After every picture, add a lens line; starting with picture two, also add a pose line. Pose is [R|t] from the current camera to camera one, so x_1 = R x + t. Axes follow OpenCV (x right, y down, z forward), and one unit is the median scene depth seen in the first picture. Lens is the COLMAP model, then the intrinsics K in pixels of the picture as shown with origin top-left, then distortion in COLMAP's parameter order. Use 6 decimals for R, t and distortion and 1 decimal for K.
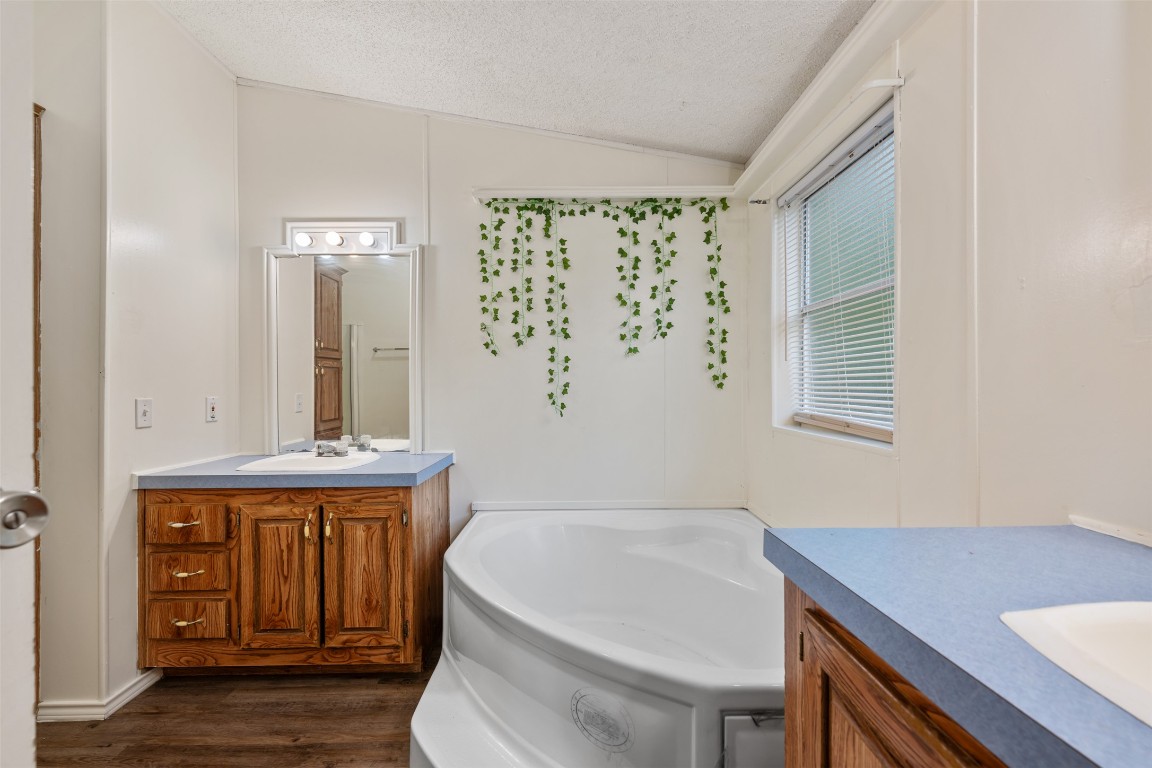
lens RADIAL K [[459.0, 0, 576.3], [0, 459.0, 387.0], [0, 0, 1]] dist [-0.000927, -0.000141]
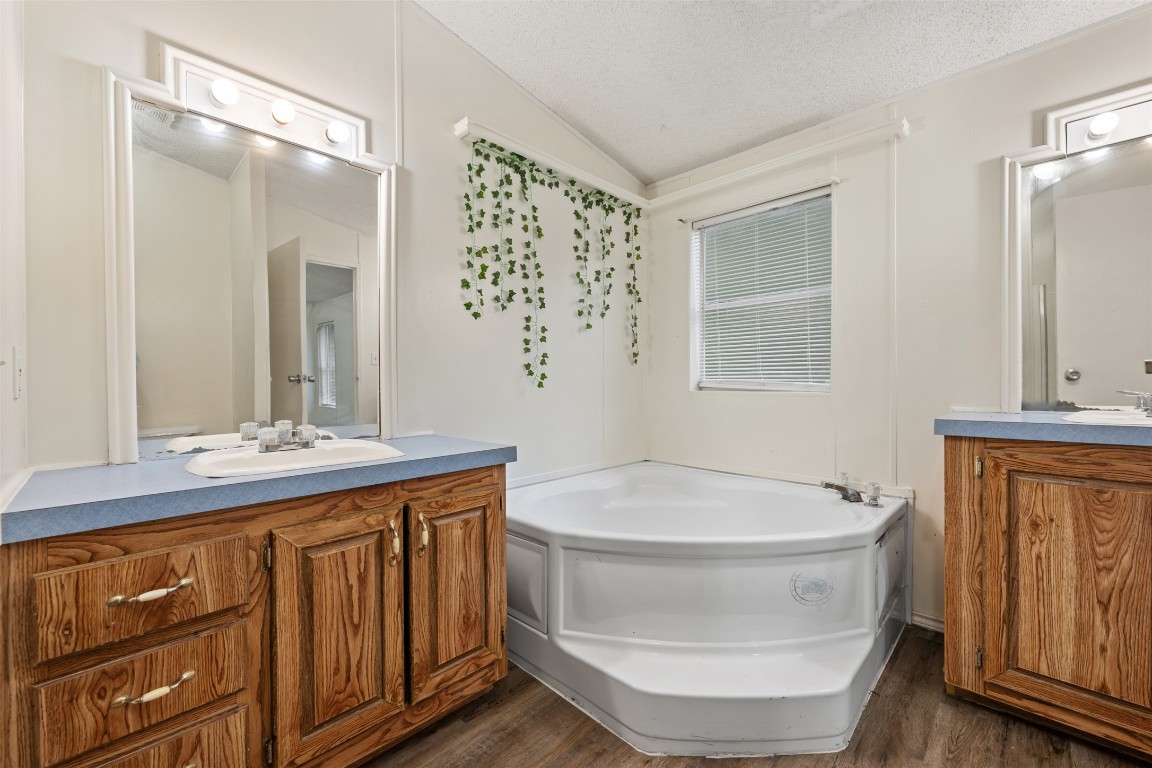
lens RADIAL K [[459.0, 0, 583.5], [0, 459.0, 384.2], [0, 0, 1]] dist [-0.000927, -0.000141]
pose [[0.708656, -0.002752, 0.705549, -0.753699], [0.002700, 0.999996, 0.001190, 0.064449], [-0.705549, 0.001062, 0.708660, 0.275862]]
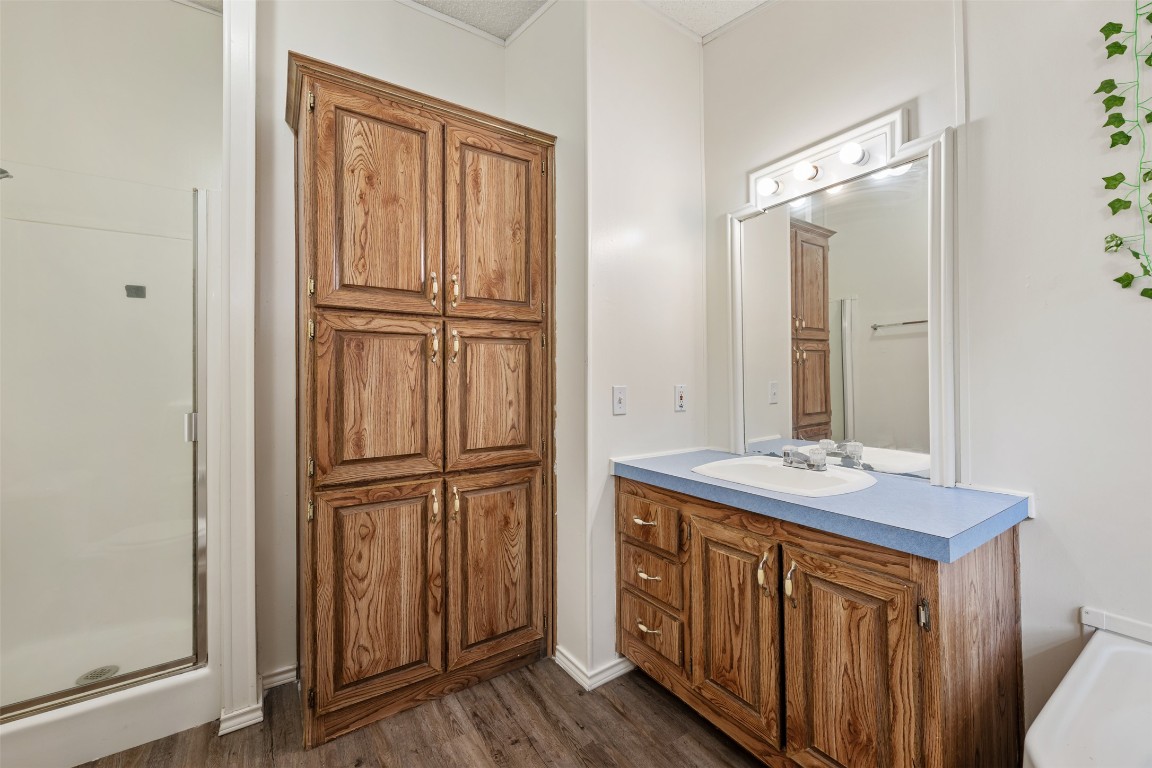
lens RADIAL K [[459.0, 0, 575.3], [0, 459.0, 374.4], [0, 0, 1]] dist [-0.000927, -0.000141]
pose [[0.540784, -0.007890, -0.841124, -0.124008], [0.006296, 0.999966, -0.005332, 0.003353], [0.841138, -0.002412, 0.540816, 0.325176]]
